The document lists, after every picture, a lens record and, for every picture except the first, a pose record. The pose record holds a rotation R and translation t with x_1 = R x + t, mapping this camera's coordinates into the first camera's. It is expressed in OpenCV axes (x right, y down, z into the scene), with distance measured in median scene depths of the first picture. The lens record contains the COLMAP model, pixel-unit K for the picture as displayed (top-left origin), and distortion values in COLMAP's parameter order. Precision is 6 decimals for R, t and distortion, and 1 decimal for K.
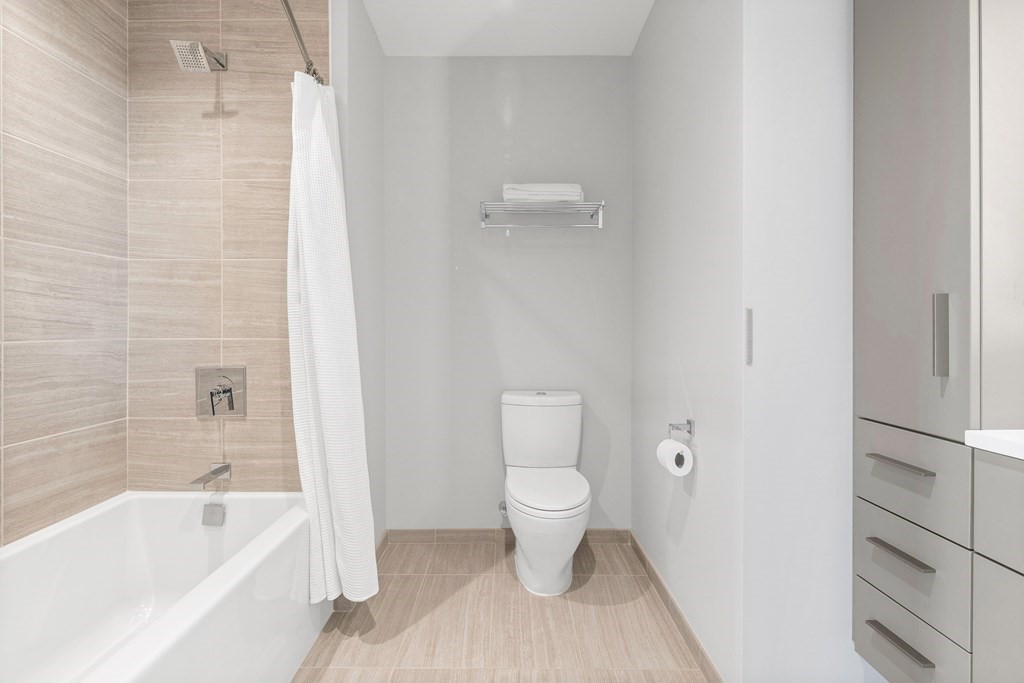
lens RADIAL K [[500.8, 0, 509.3], [0, 500.8, 325.9], [0, 0, 1]] dist [-0.001213, -0.001179]
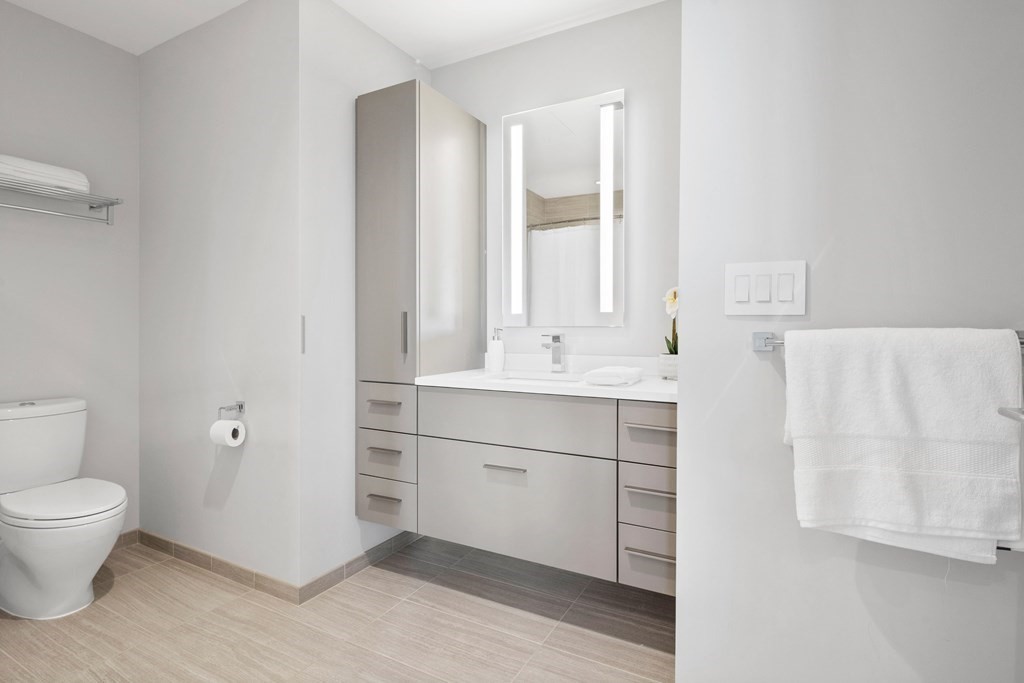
lens RADIAL K [[500.8, 0, 509.3], [0, 500.8, 325.9], [0, 0, 1]] dist [-0.001213, -0.001179]
pose [[0.482406, 0.006805, 0.875922, -0.415688], [-0.004907, 0.999975, -0.005066, 0.001432], [-0.875934, -0.001855, 0.482427, -0.198664]]
